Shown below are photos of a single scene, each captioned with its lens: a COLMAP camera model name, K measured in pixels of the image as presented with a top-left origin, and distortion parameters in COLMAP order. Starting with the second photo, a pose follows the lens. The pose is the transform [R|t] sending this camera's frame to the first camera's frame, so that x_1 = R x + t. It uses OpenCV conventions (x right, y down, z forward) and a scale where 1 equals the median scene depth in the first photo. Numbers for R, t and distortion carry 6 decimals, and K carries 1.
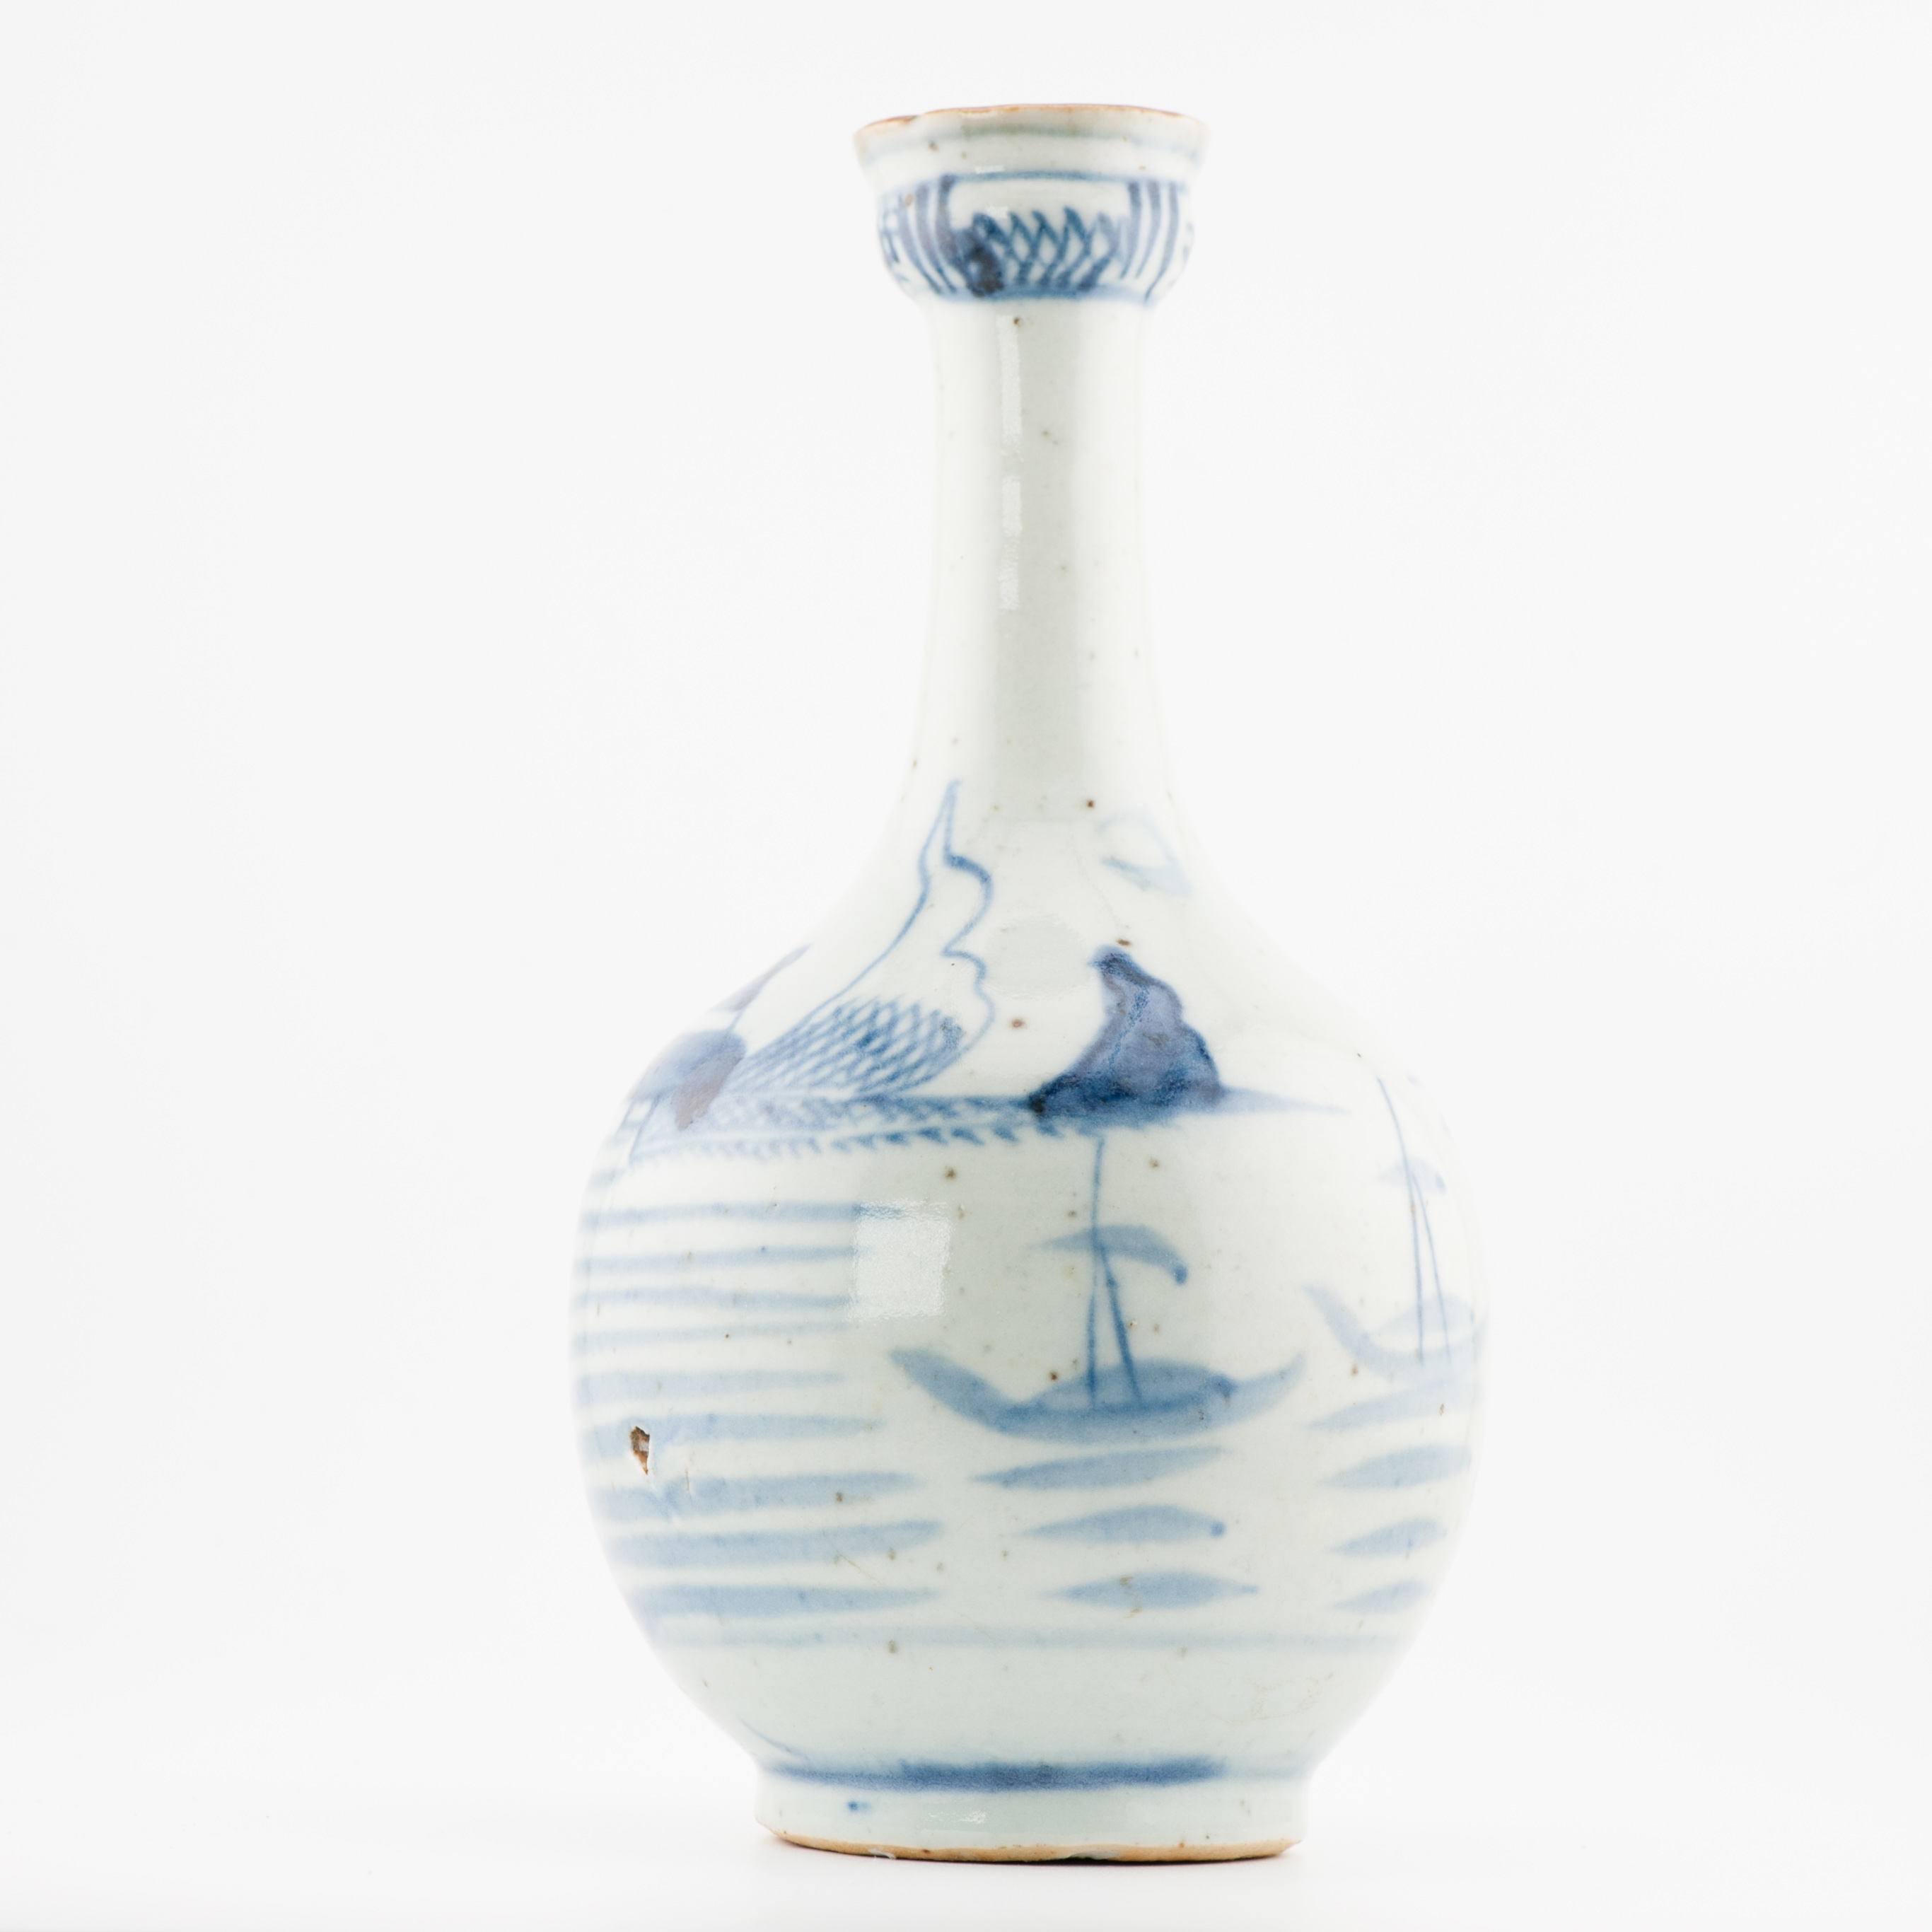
lens RADIAL K [[9806.0, 0, 966.0], [0, 9806.0, 966.0], [0, 0, 1]] dist [0.093220, 4.117752]
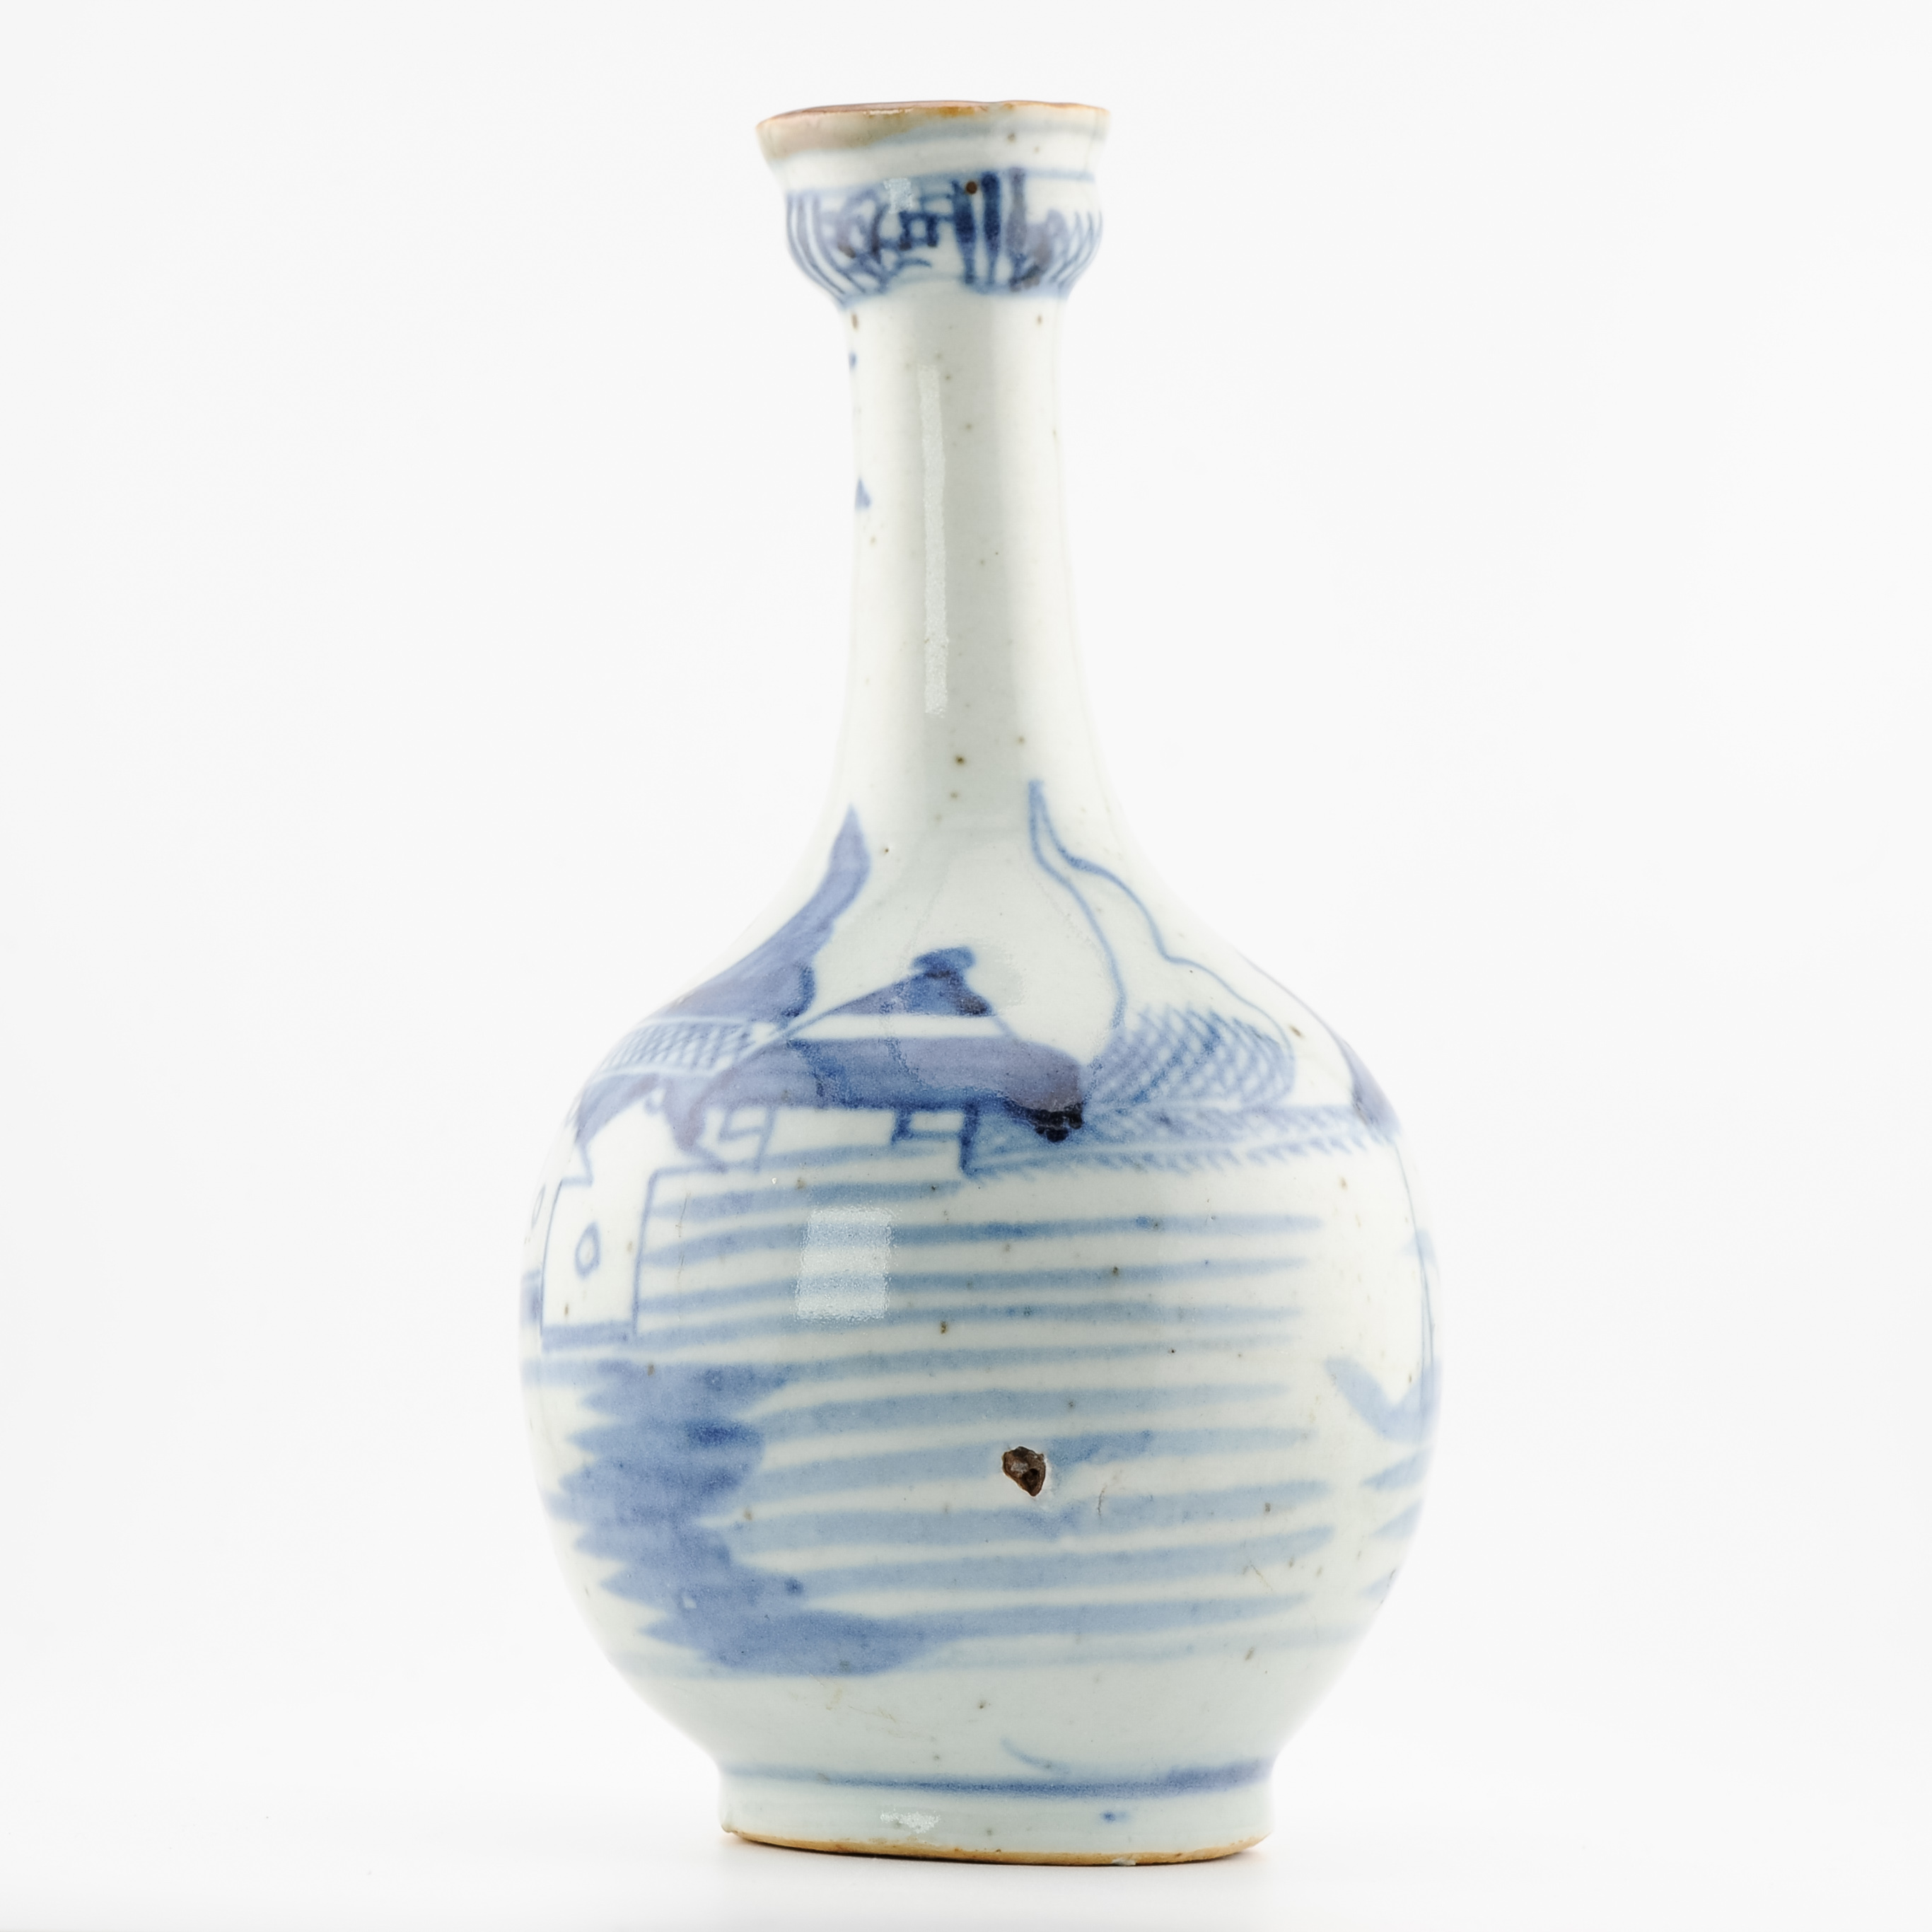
lens RADIAL K [[9806.0, 0, 966.0], [0, 9806.0, 966.0], [0, 0, 1]] dist [0.093220, 4.117752]
pose [[0.452583, -0.005440, 0.891706, -0.916508], [-0.025434, 0.999496, 0.019007, -0.019398], [-0.891359, -0.031282, 0.452217, 0.573039]]
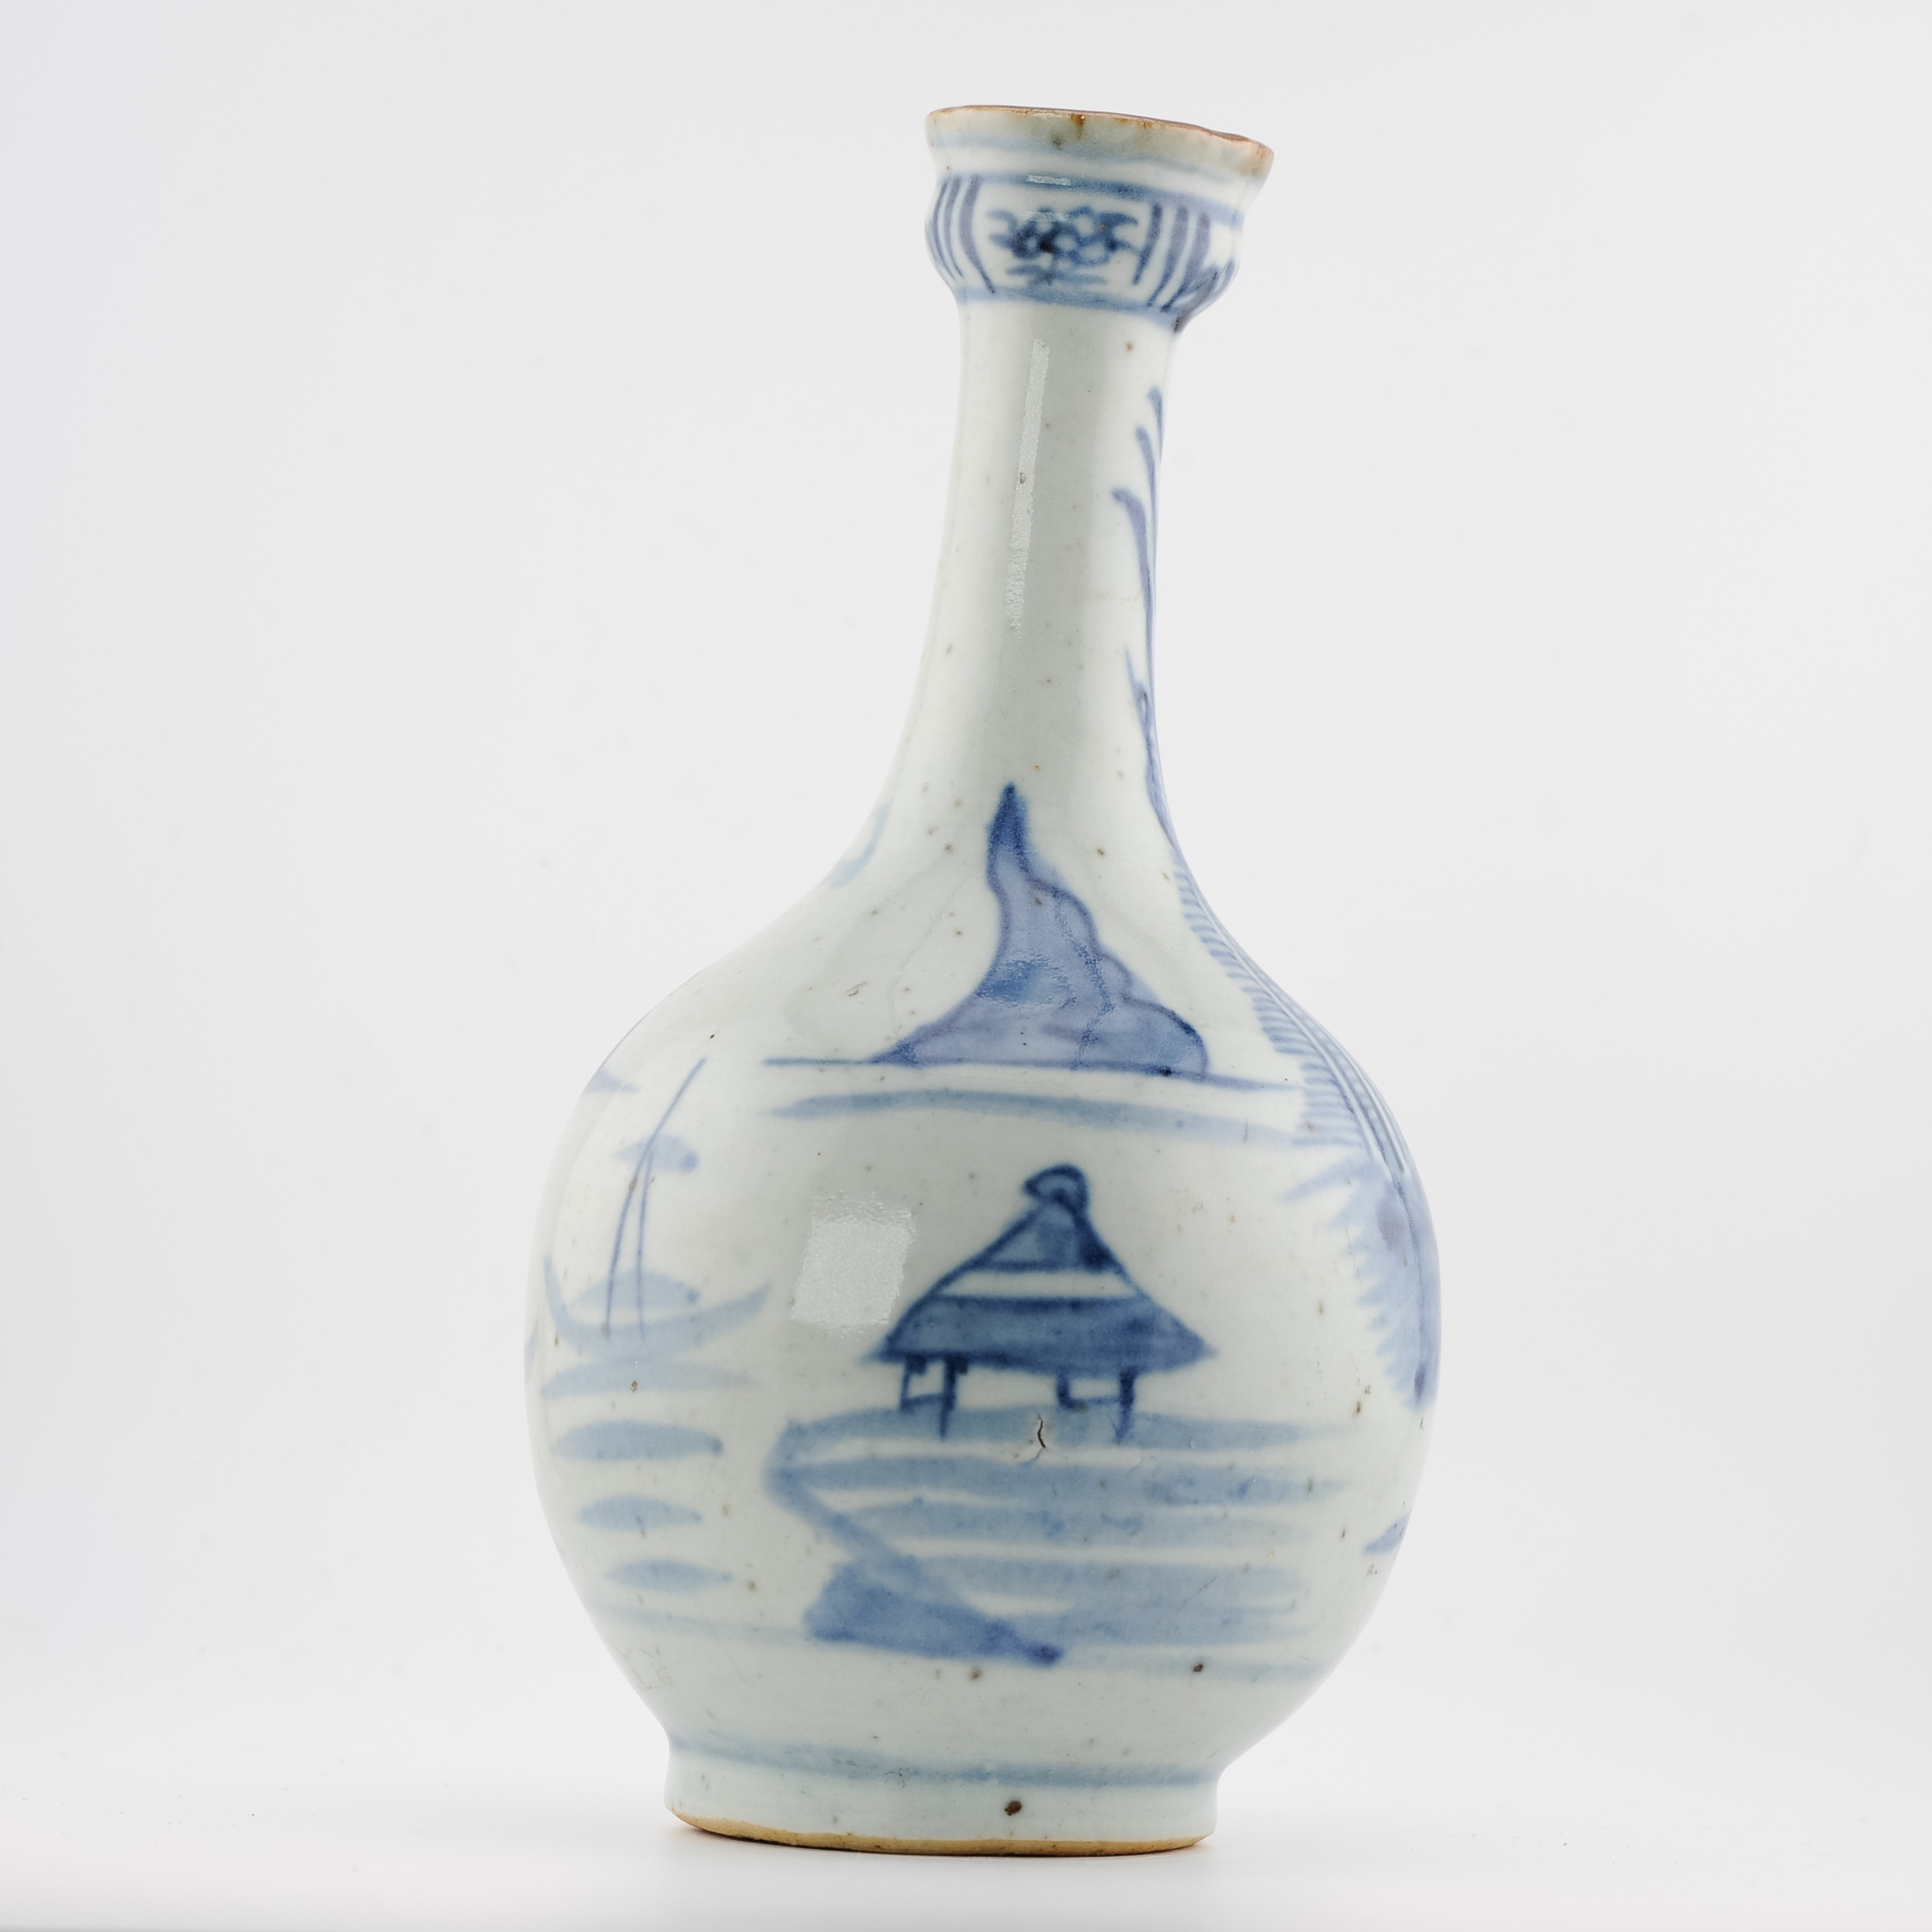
lens RADIAL K [[9806.0, 0, 966.0], [0, 9806.0, 966.0], [0, 0, 1]] dist [0.093220, 4.117752]
pose [[-0.301015, -0.047691, -0.952426, 1.005308], [-0.028938, 0.998746, -0.040864, 0.042901], [0.953180, 0.015260, -0.302018, 1.352008]]
